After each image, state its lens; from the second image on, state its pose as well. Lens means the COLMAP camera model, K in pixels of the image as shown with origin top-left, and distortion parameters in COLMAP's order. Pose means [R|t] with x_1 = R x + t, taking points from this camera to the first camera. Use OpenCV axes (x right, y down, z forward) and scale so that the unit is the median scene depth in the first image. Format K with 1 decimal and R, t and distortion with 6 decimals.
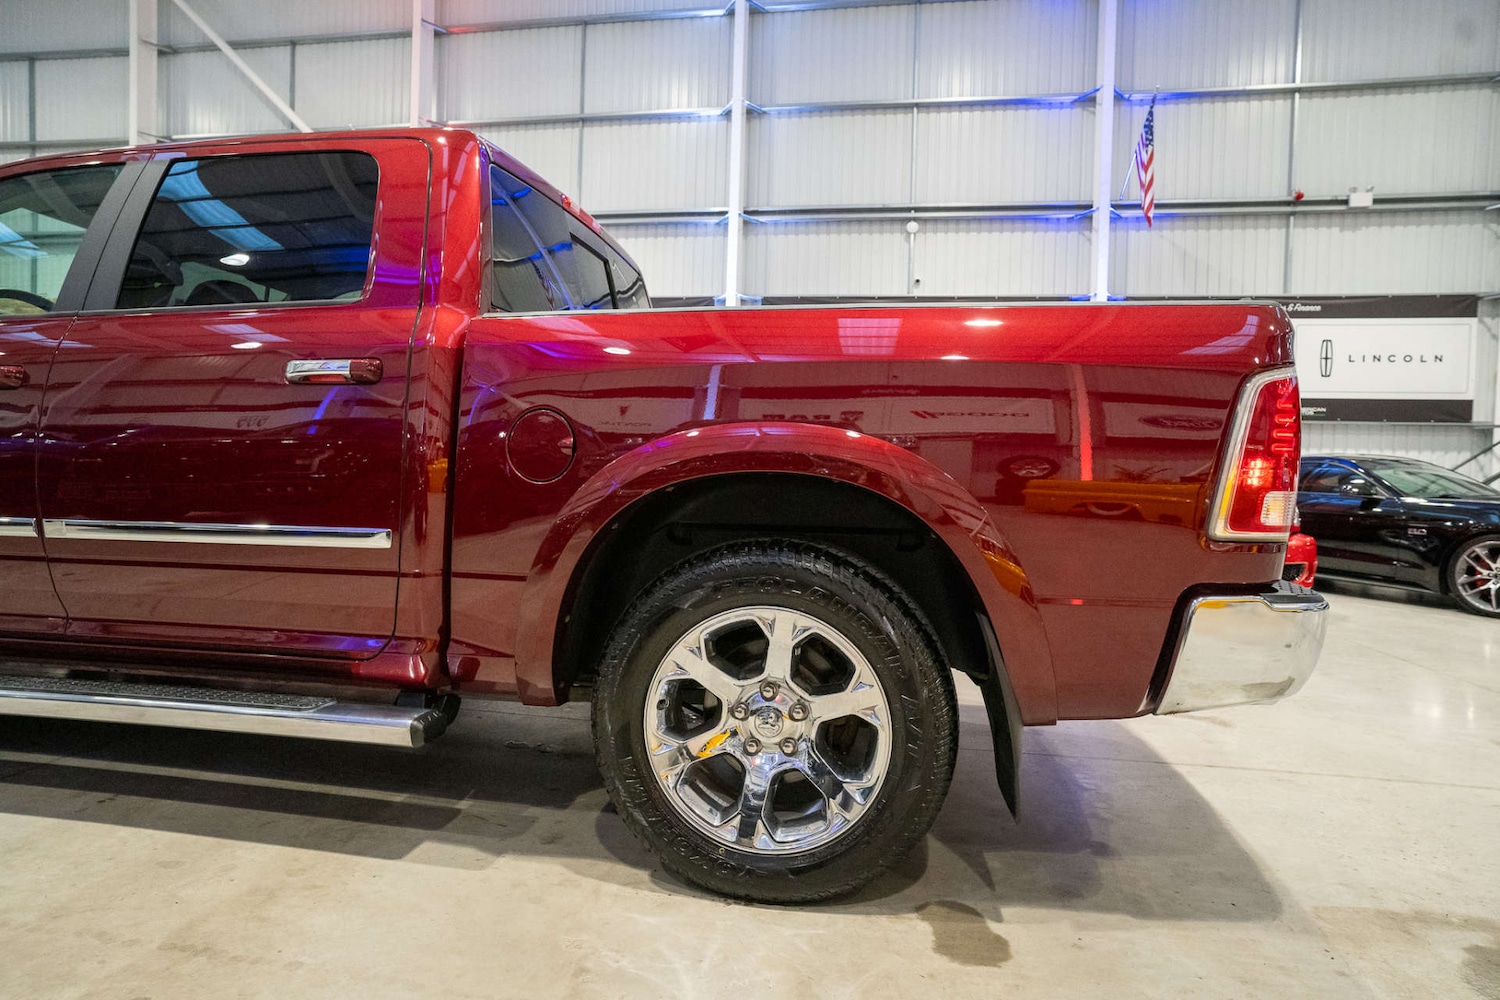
lens RADIAL K [[830.1, 0, 750.0], [0, 830.1, 500.0], [0, 0, 1]] dist [-0.048687, 0.034907]
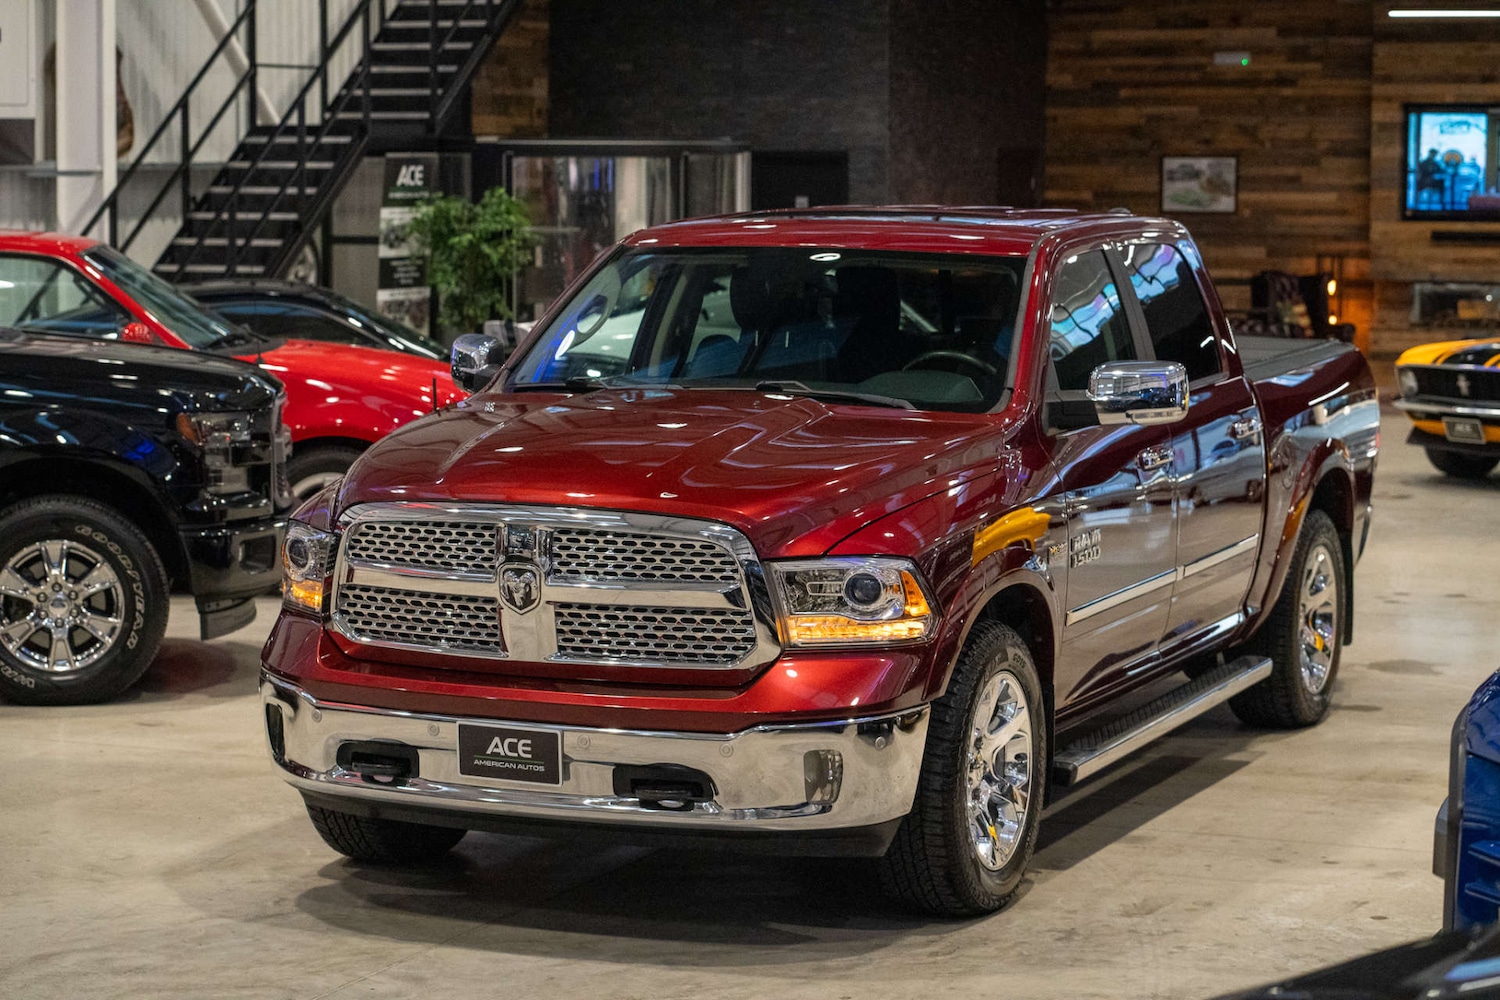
lens RADIAL K [[3573.9, 0, 743.6], [0, 3573.9, 501.3], [0, 0, 1]] dist [0.192936, -3.260258]
pose [[0.229469, -0.122140, 0.965622, -4.562634], [0.028567, 0.992513, 0.118753, -0.542356], [-0.972897, 0.000335, 0.231240, 0.278252]]
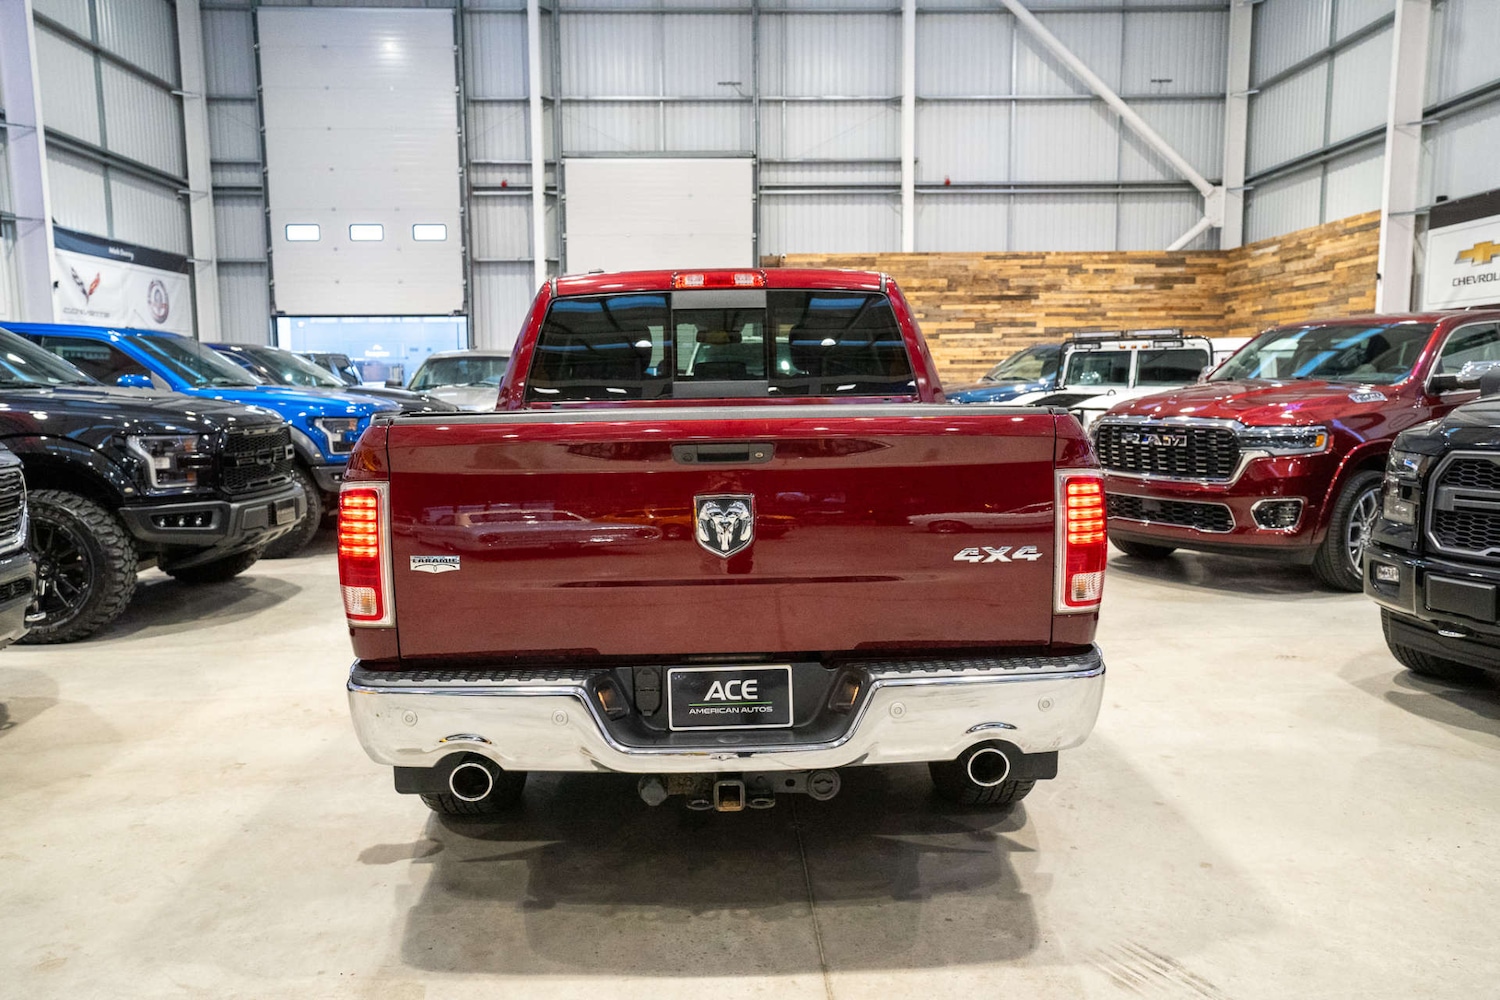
lens RADIAL K [[1154.0, 0, 747.7], [0, 1154.0, 499.2], [0, 0, 1]] dist [-0.010496, 0.085818]
pose [[0.192063, 0.070724, -0.978831, 1.406586], [-0.012891, 0.997496, 0.069544, -0.152312], [0.981298, -0.000739, 0.192494, 0.721495]]
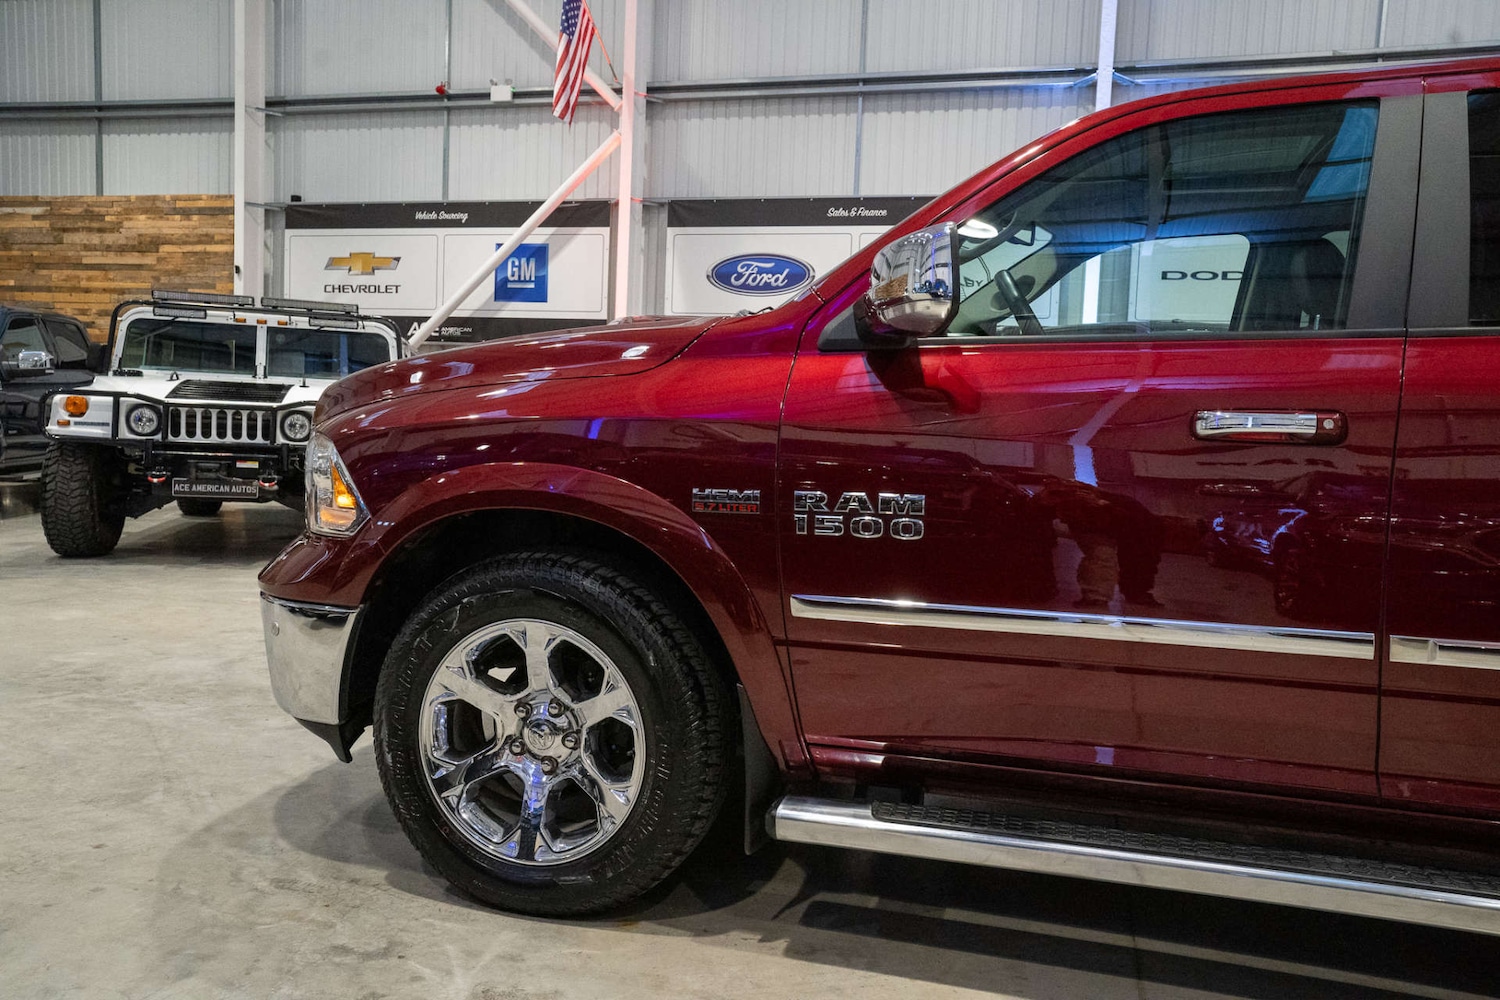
lens RADIAL K [[1154.0, 0, 747.7], [0, 1154.0, 499.2], [0, 0, 1]] dist [-0.010496, 0.085818]
pose [[0.994948, 0.016099, -0.099088, -0.942561], [-0.012215, 0.999138, 0.039674, -0.104366], [0.099641, -0.038263, 0.994287, -0.043146]]
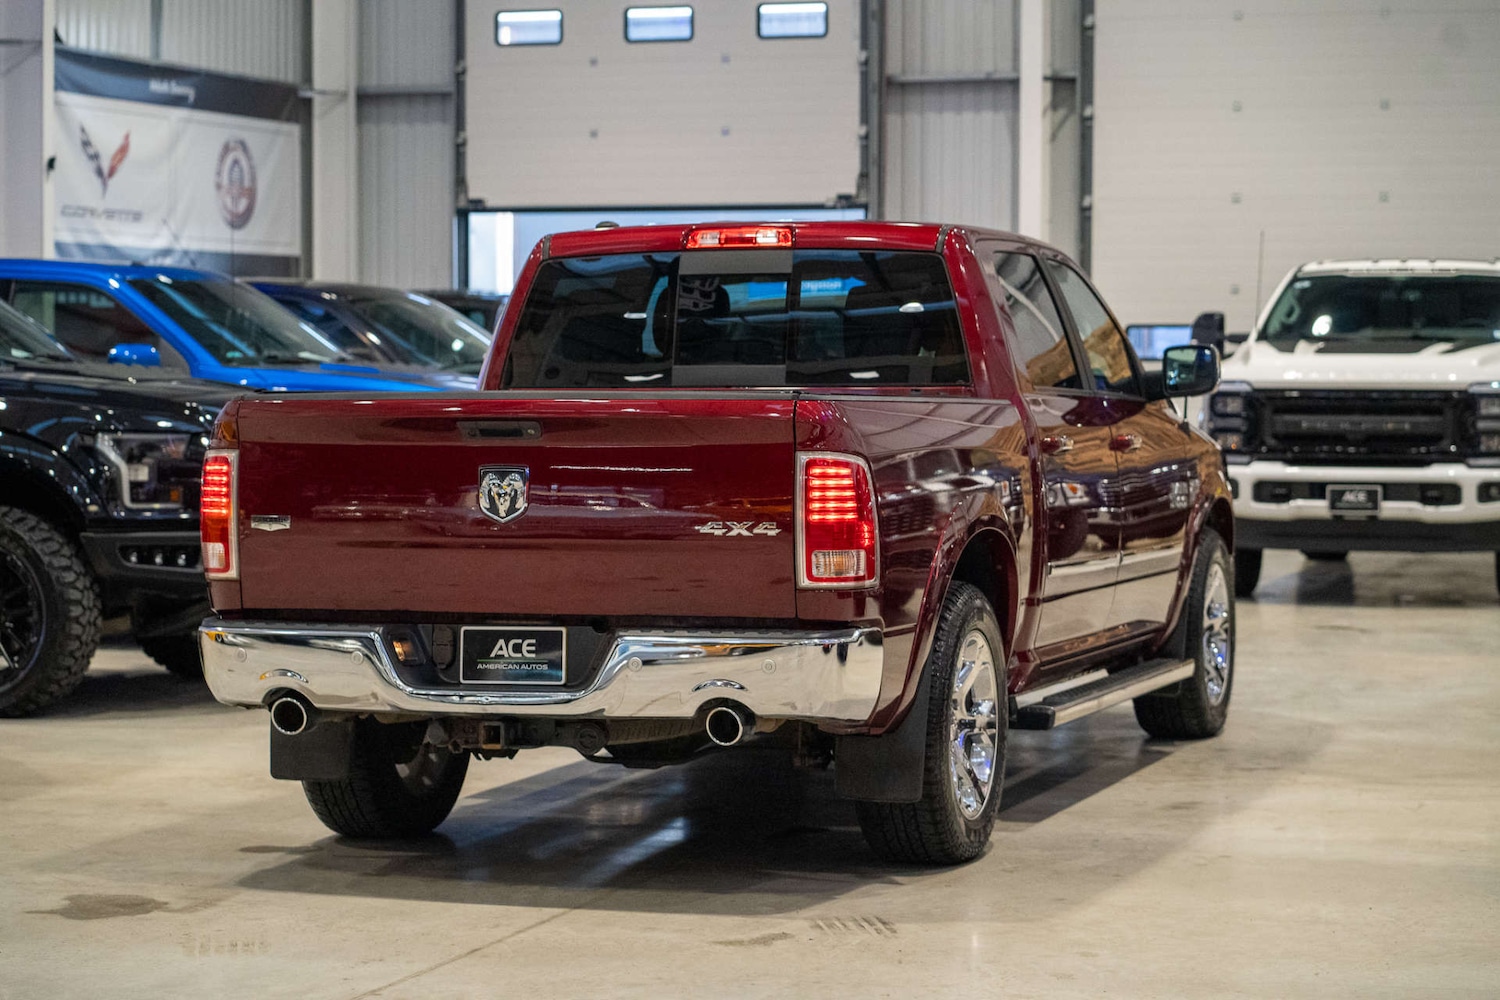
lens RADIAL K [[3573.9, 0, 743.6], [0, 3573.9, 501.3], [0, 0, 1]] dist [0.192936, -3.260258]
pose [[-0.154171, 0.011178, -0.987981, 3.708112], [-0.033757, 0.999293, 0.016574, -0.119921], [0.987467, 0.035907, -0.153684, 1.616442]]
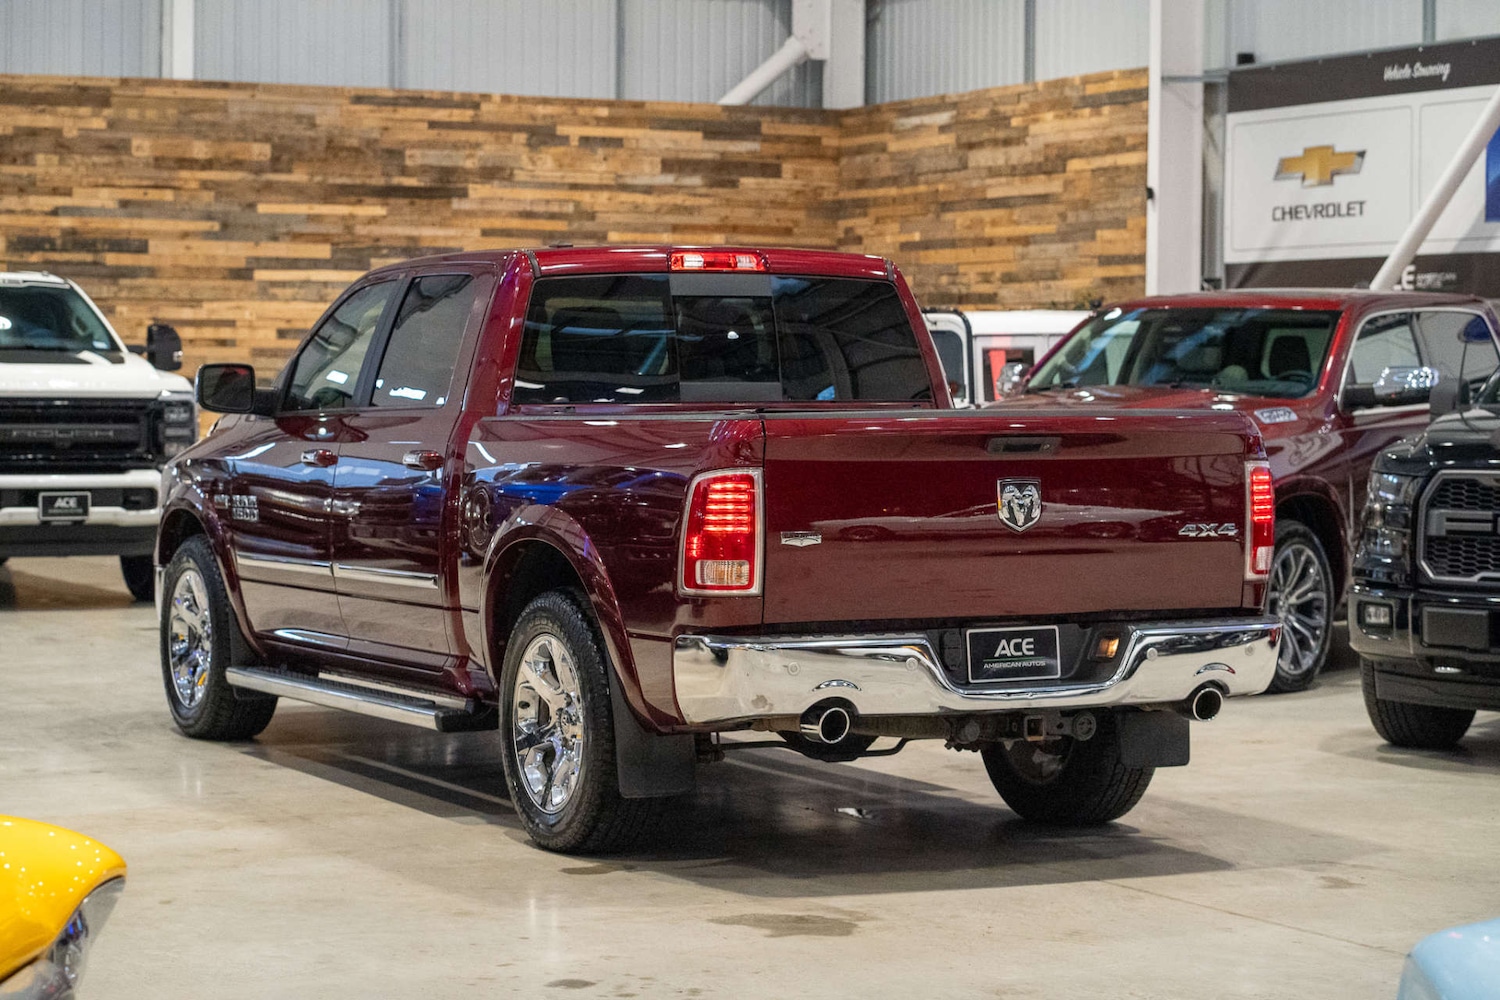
lens RADIAL K [[3573.9, 0, 743.6], [0, 3573.9, 501.3], [0, 0, 1]] dist [0.192936, -3.260258]
pose [[0.590594, 0.005760, -0.806948, 3.194870], [-0.013558, 0.999904, -0.002786, -0.054000], [0.806855, 0.012586, 0.590615, -1.451917]]
